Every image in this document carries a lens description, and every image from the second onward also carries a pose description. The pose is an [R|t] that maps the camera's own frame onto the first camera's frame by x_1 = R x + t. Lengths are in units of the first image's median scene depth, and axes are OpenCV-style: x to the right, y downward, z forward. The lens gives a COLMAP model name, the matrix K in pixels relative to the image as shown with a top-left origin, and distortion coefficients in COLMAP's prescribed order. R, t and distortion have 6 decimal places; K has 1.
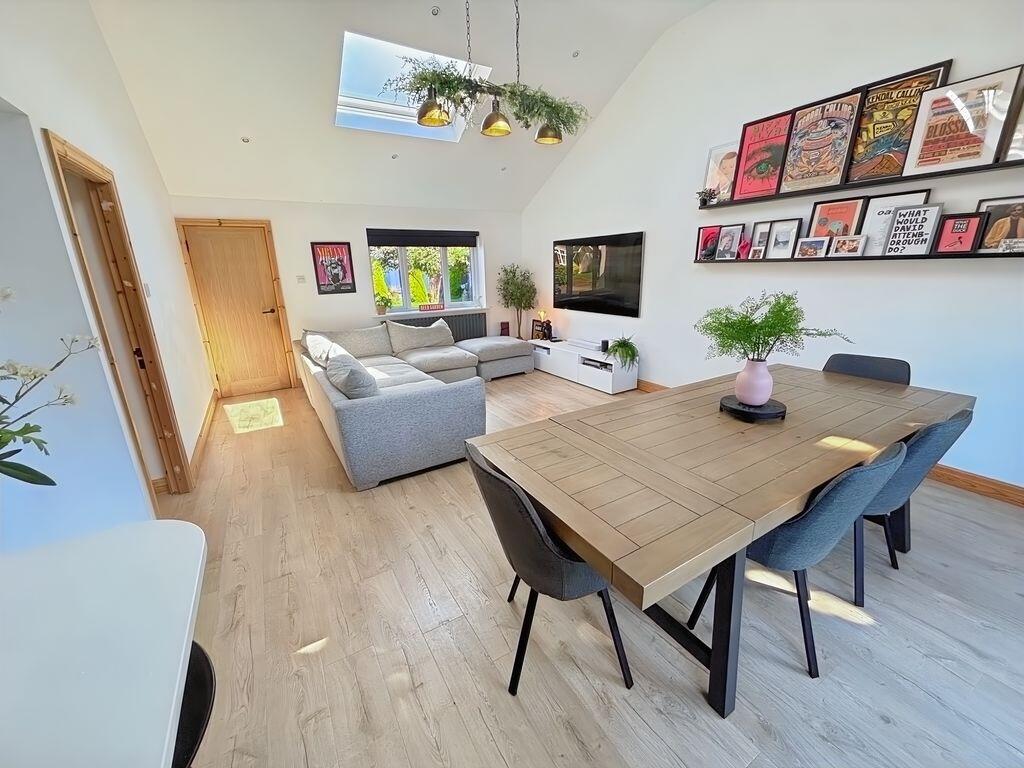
lens RADIAL K [[407.5, 0, 511.2], [0, 407.5, 385.4], [0, 0, 1]] dist [0.001200, -0.003257]
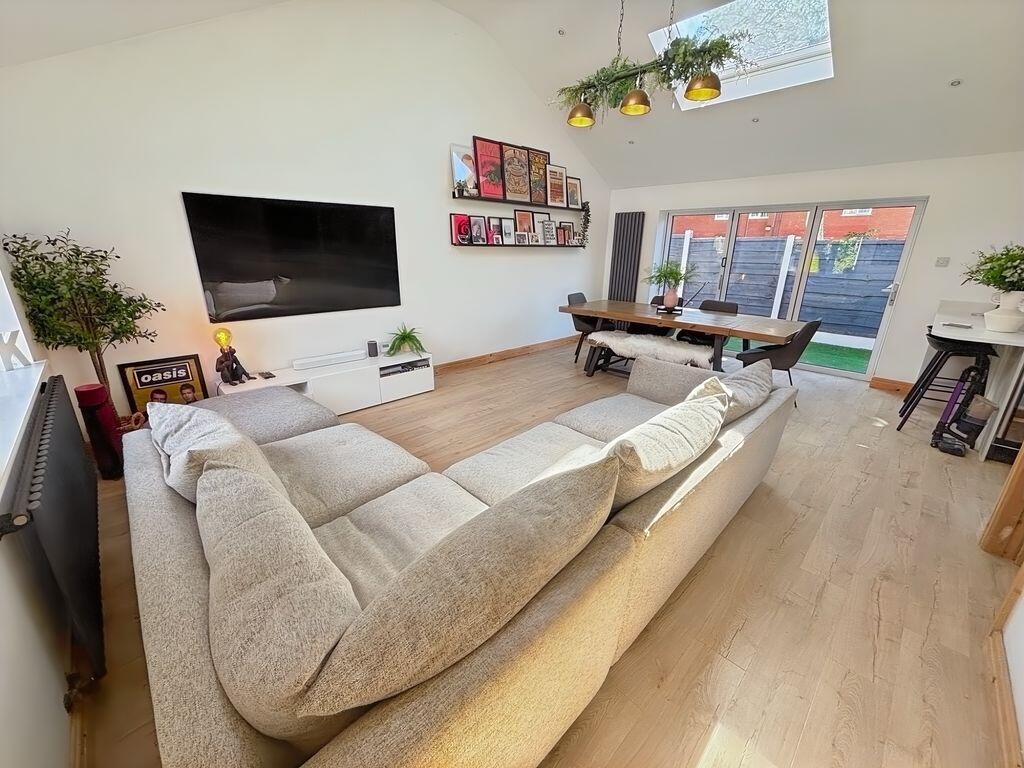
lens RADIAL K [[407.5, 0, 511.2], [0, 407.5, 385.4], [0, 0, 1]] dist [0.001200, -0.003257]
pose [[-0.218867, -0.301141, 0.928122, -0.876757], [0.262290, 0.898017, 0.353226, -0.364497], [-0.939841, 0.320747, -0.117560, 1.303821]]
